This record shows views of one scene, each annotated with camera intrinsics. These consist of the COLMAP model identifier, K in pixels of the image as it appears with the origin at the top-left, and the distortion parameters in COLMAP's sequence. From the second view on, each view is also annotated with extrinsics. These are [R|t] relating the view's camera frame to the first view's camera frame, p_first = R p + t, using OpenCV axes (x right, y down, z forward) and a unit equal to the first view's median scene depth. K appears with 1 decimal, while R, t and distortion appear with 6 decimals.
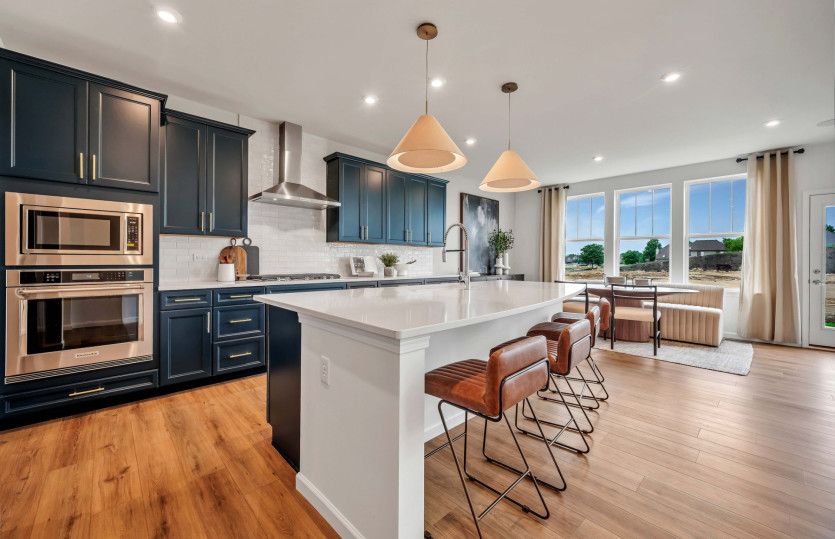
lens RADIAL K [[332.2, 0, 428.1], [0, 332.2, 259.0], [0, 0, 1]] dist [-0.000469, -0.000824]
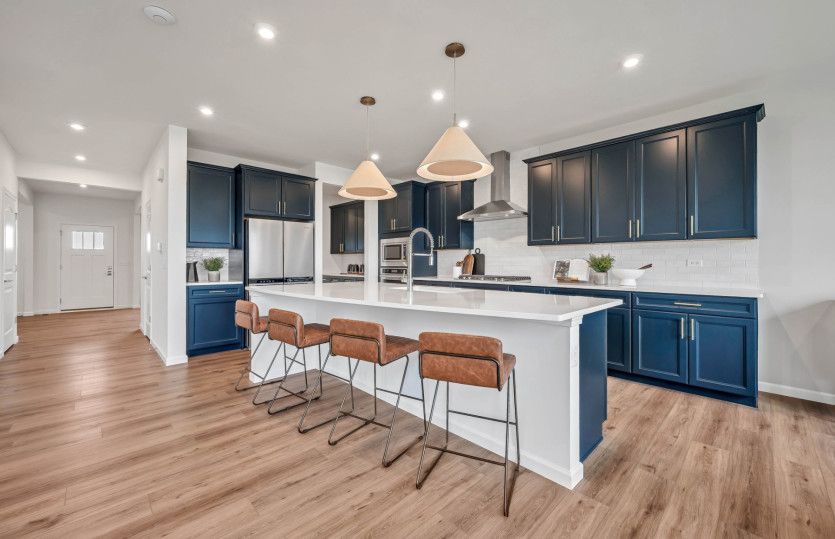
lens RADIAL K [[332.2, 0, 429.9], [0, 332.2, 262.9], [0, 0, 1]] dist [-0.000469, -0.000824]
pose [[0.020681, -0.006315, -0.999766, 0.623179], [0.004967, 0.999968, -0.006214, 0.004504], [0.999774, -0.004837, 0.020711, 0.563666]]
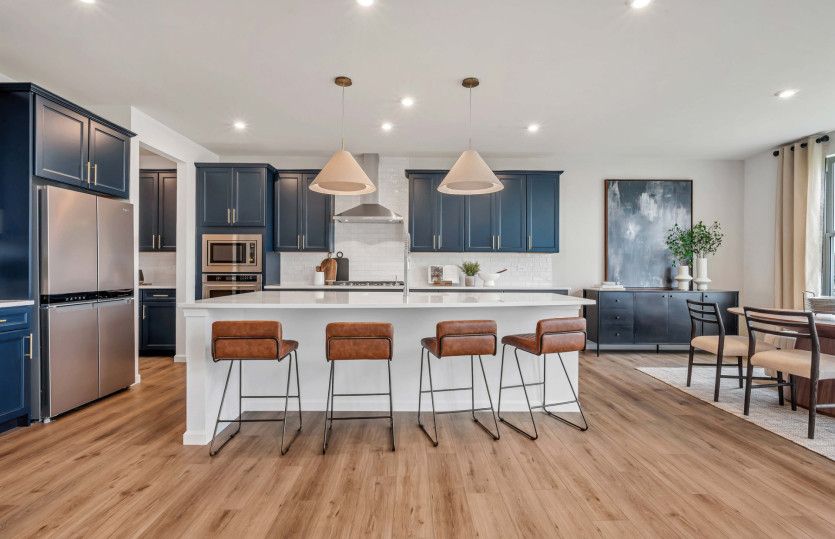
lens RADIAL K [[398.9, 0, 421.1], [0, 398.9, 271.0], [0, 0, 1]] dist [-0.002159, -0.000970]
pose [[0.733676, 0.001152, -0.679499, 0.534750], [0.003601, 0.999978, 0.005584, 0.002359], [0.679490, -0.006544, 0.733655, 0.061460]]
